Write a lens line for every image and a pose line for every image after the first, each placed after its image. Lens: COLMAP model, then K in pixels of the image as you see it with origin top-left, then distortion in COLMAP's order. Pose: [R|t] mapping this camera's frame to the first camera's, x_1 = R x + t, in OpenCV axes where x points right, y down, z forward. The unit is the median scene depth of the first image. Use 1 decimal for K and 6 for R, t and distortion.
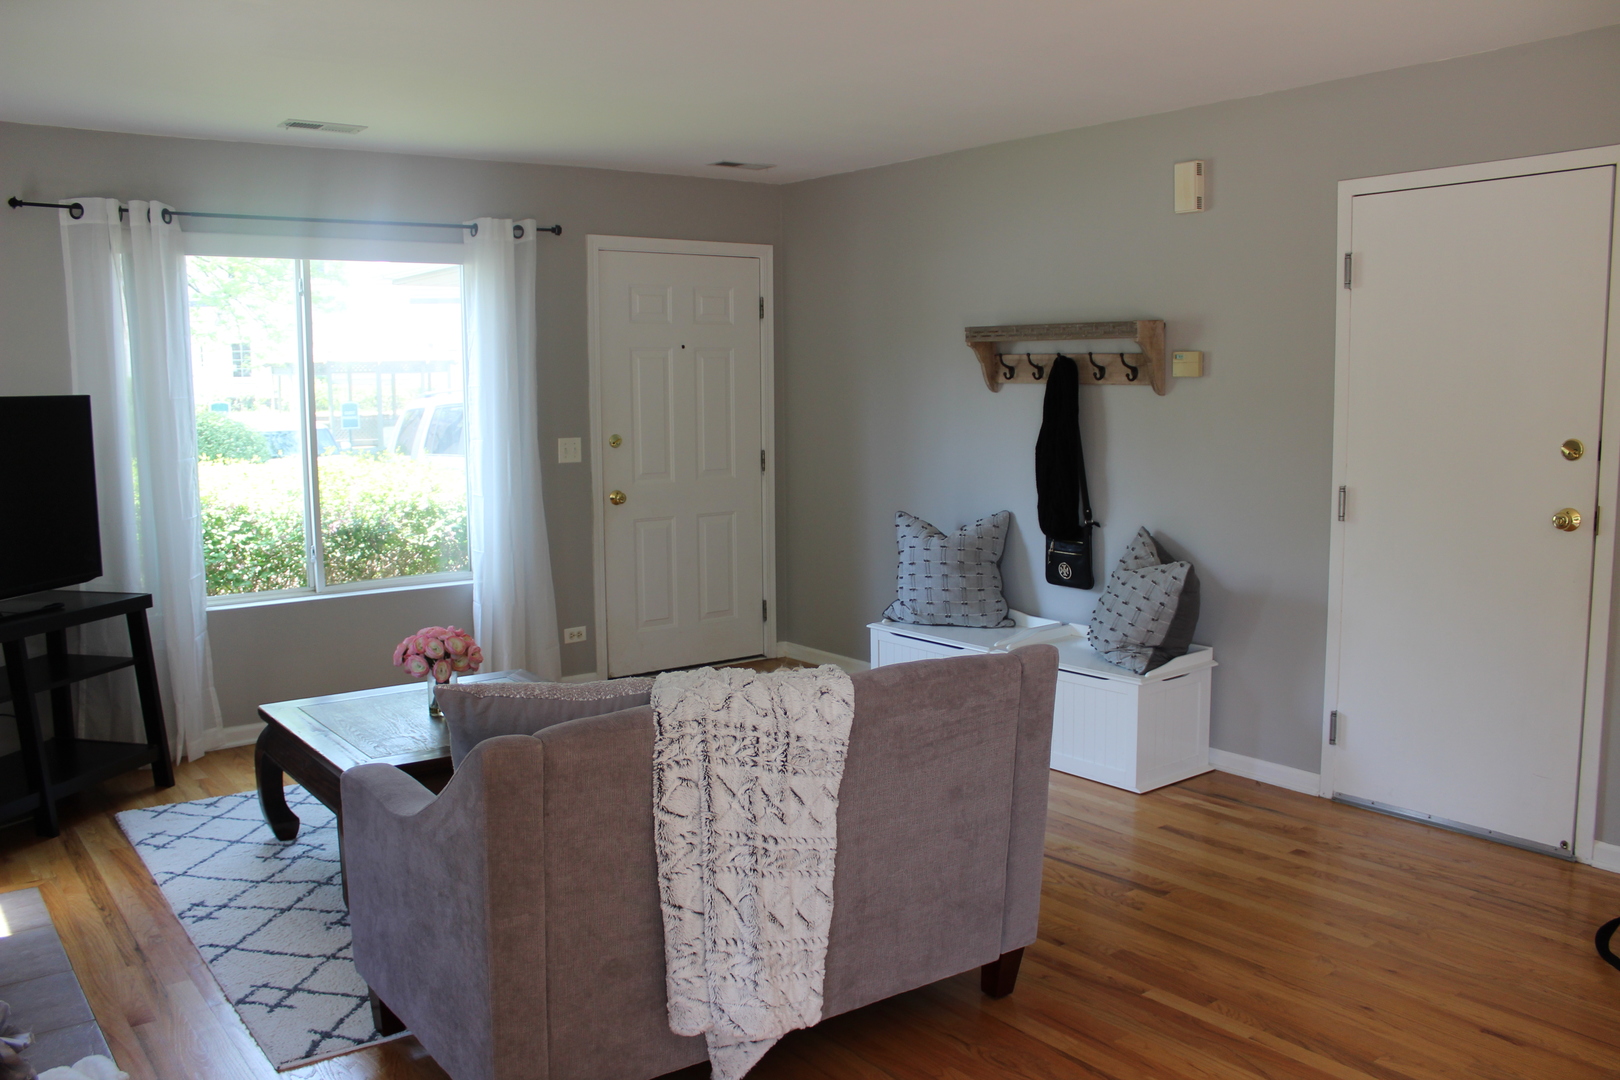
lens RADIAL K [[1339.3, 0, 814.8], [0, 1339.3, 549.3], [0, 0, 1]] dist [-0.171493, 0.154020]
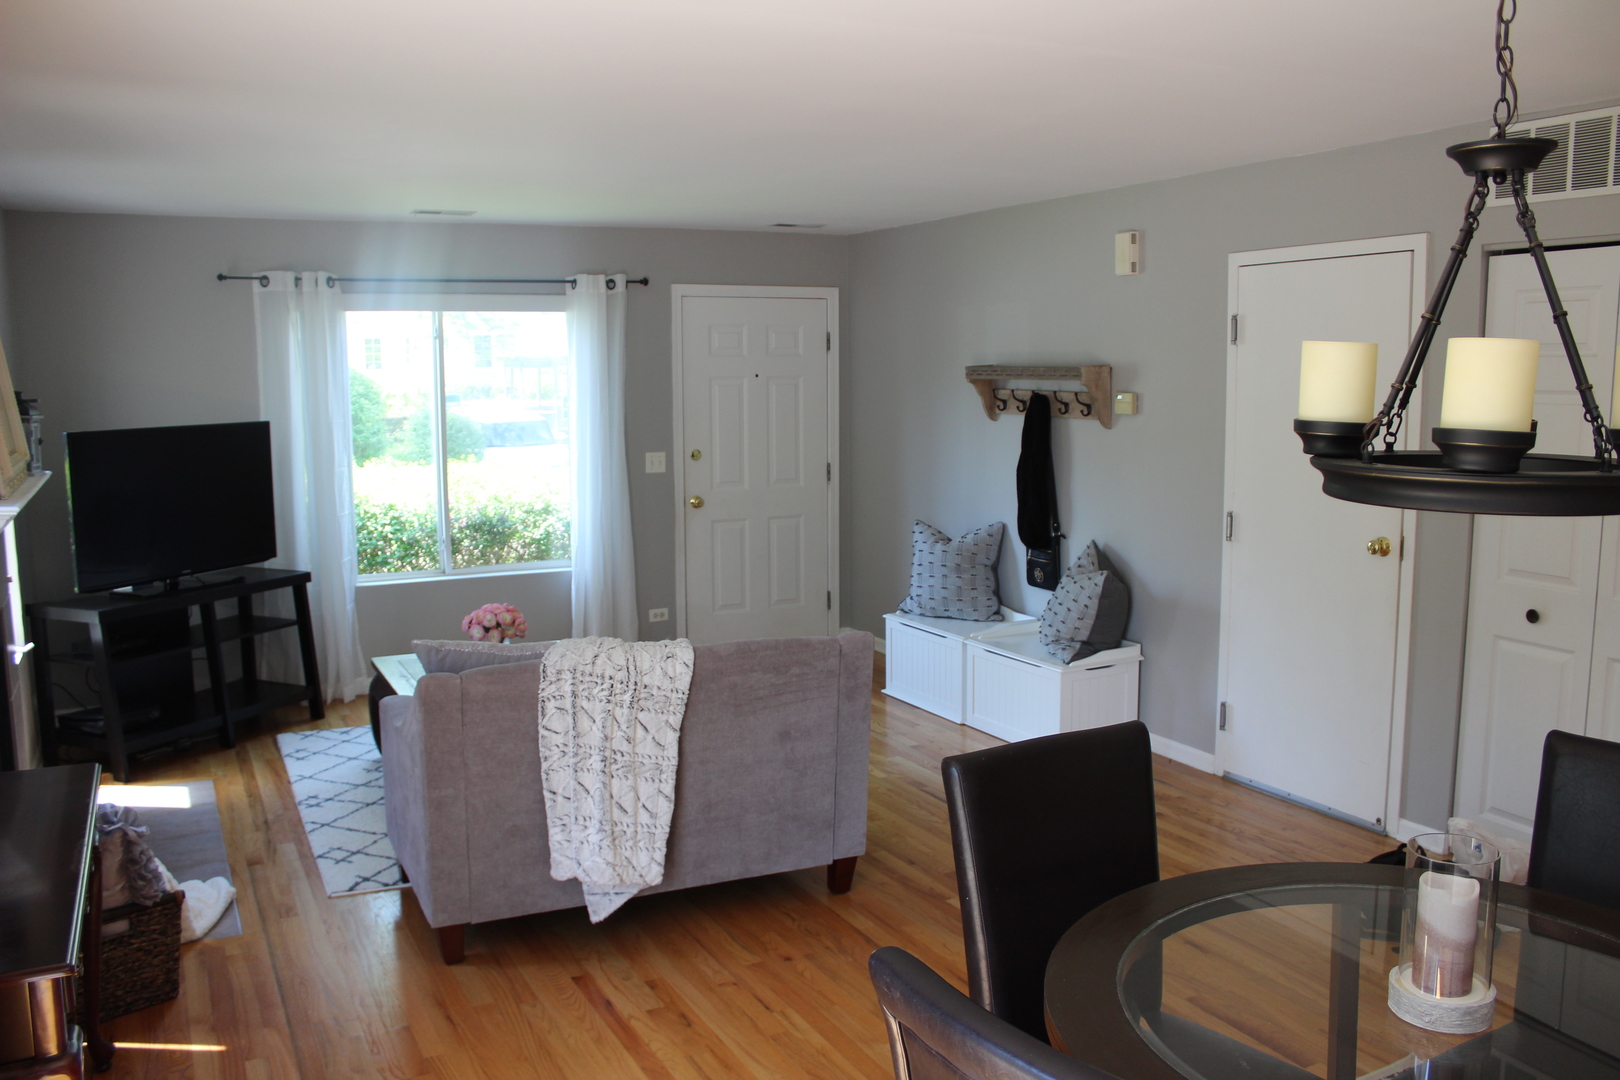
lens RADIAL K [[1339.3, 0, 814.8], [0, 1339.3, 549.3], [0, 0, 1]] dist [-0.171493, 0.154020]
pose [[0.983702, 0.027168, -0.177742, 0.229855], [-0.025544, 0.999608, 0.011421, -0.016969], [0.177982, -0.006694, 0.984011, -0.222366]]
